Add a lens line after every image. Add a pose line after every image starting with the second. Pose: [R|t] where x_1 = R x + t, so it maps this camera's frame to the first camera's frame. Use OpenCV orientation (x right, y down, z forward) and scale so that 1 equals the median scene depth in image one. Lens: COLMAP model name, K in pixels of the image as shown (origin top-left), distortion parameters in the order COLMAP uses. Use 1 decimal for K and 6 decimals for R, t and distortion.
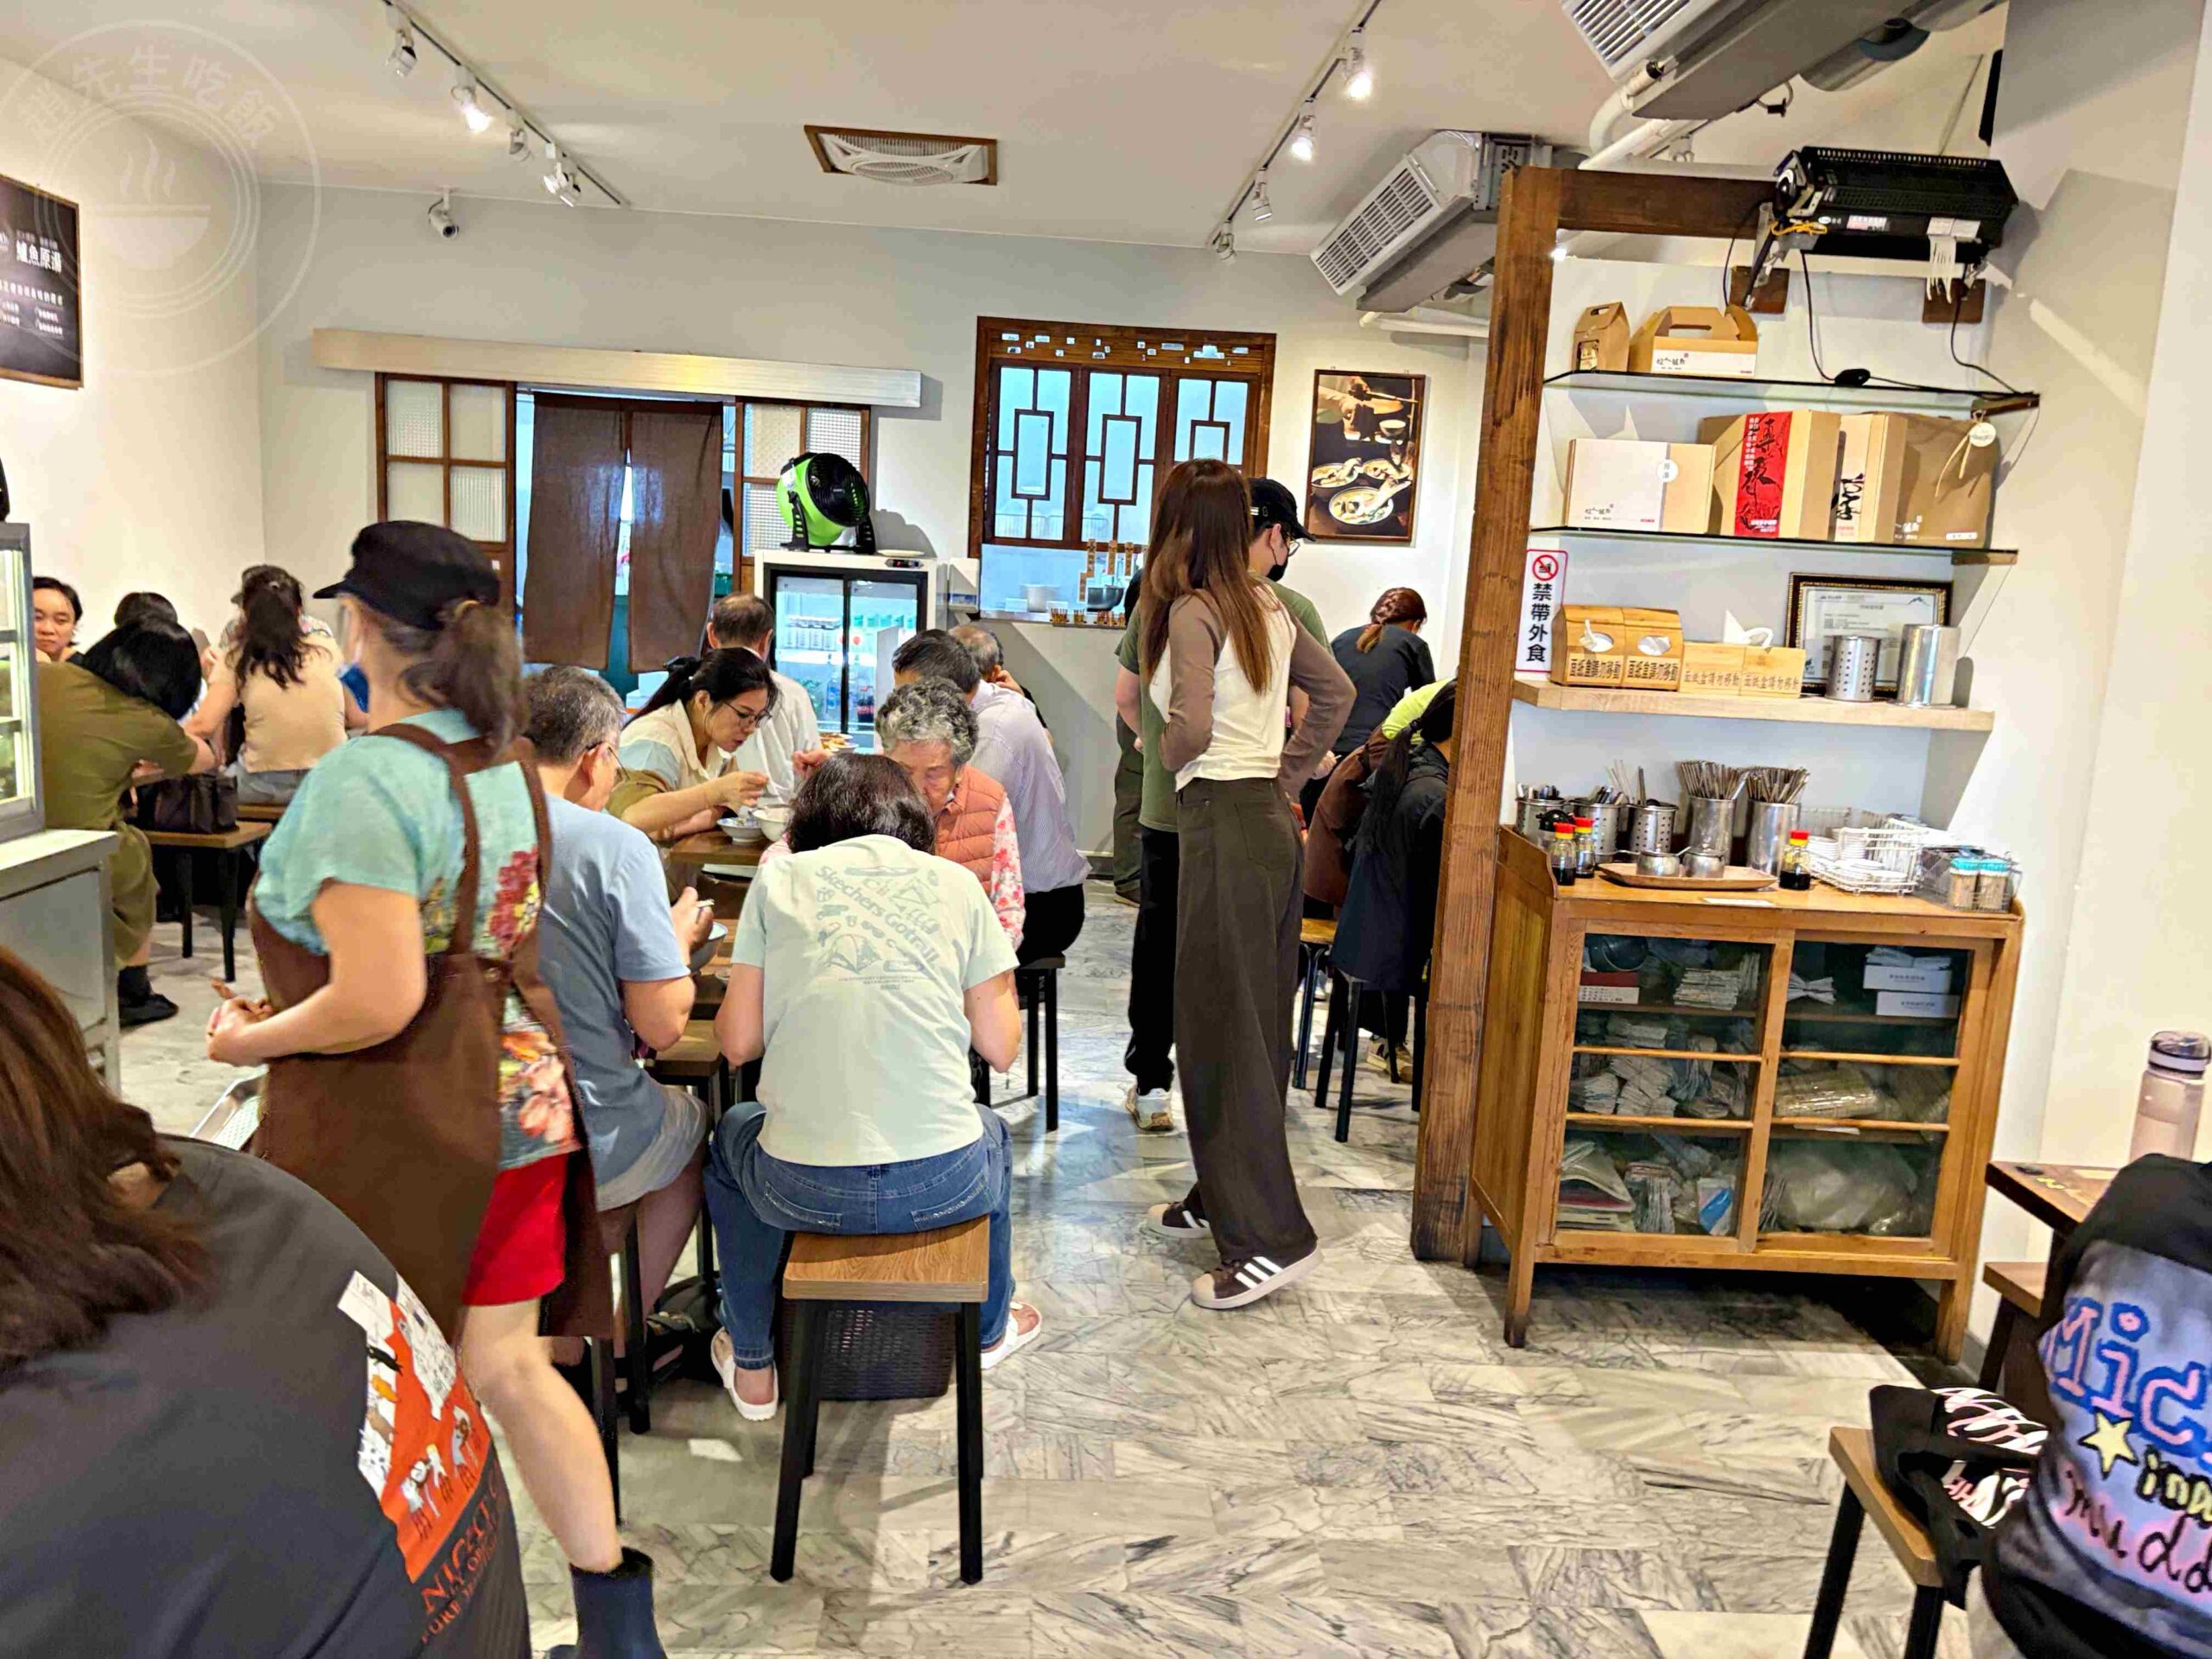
lens RADIAL K [[1719.4, 0, 1083.1], [0, 1719.4, 848.1], [0, 0, 1]] dist [0.068159, -0.079227]
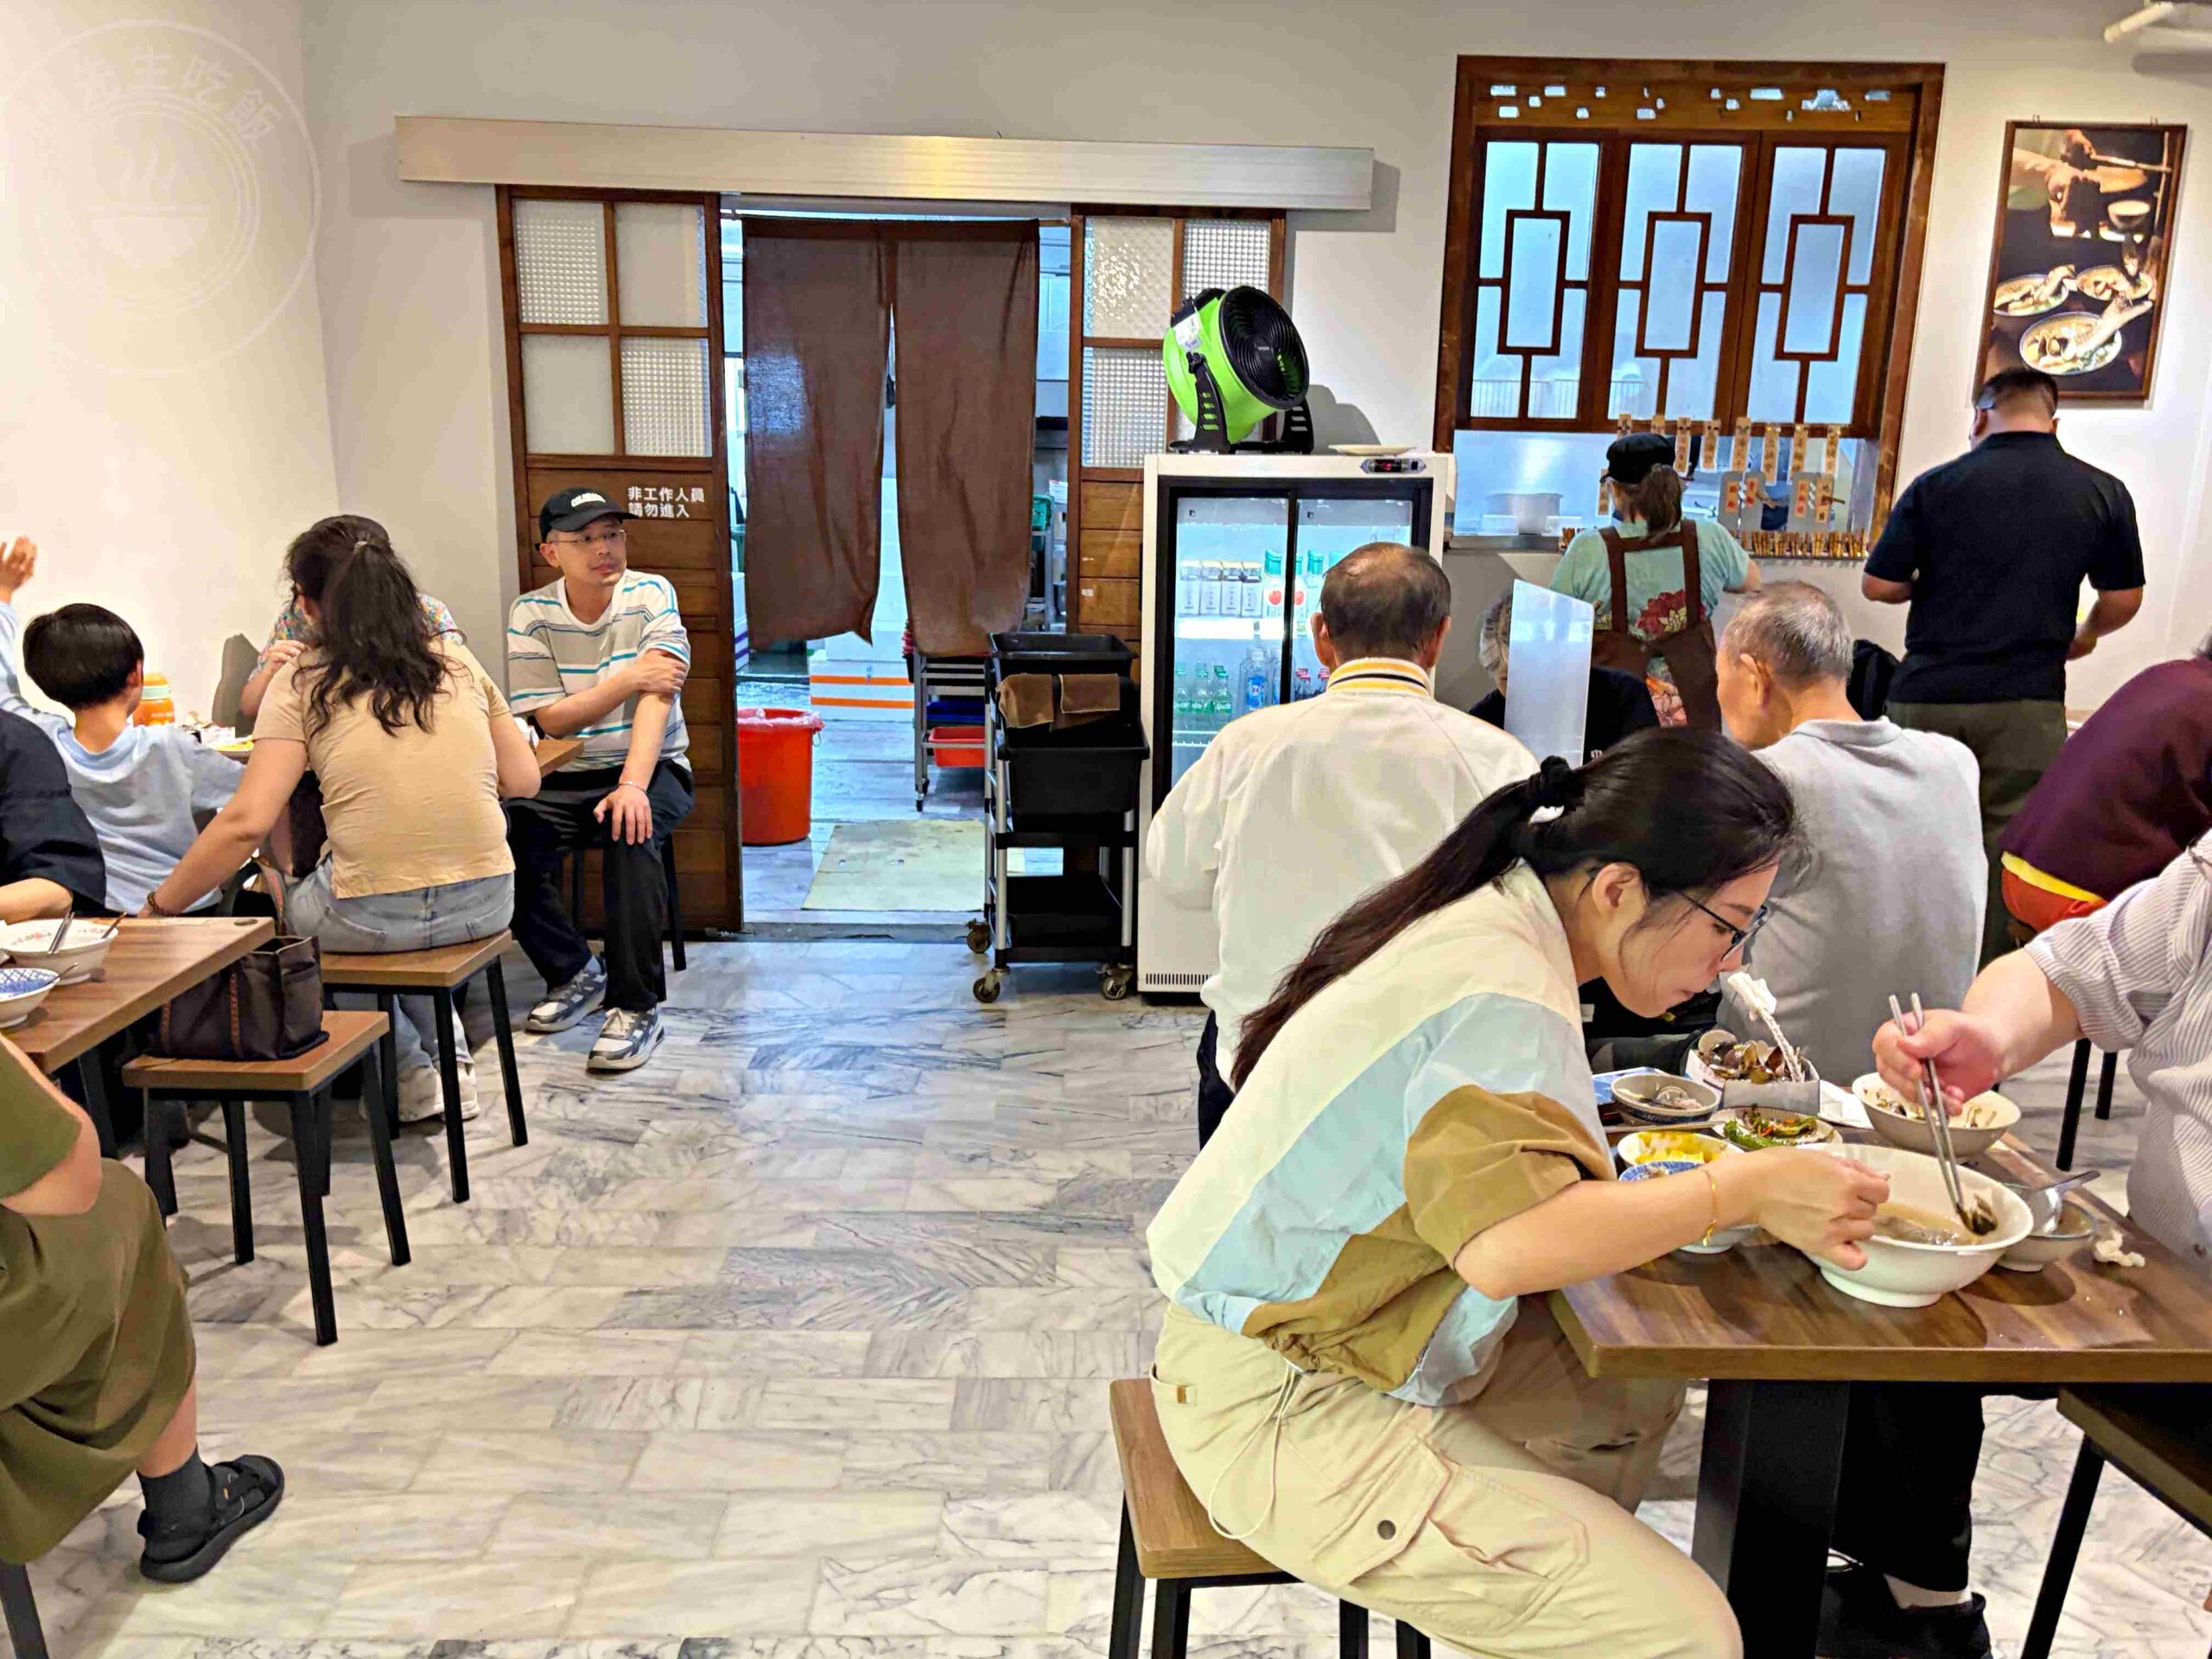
lens RADIAL K [[1719.4, 0, 1117.3], [0, 1719.4, 832.7], [0, 0, 1]] dist [0.068159, -0.079227]
pose [[0.999323, -0.031522, -0.018970, -0.176026], [0.032447, 0.998189, 0.050650, -0.066390], [0.017339, -0.051231, 0.998536, 0.362527]]
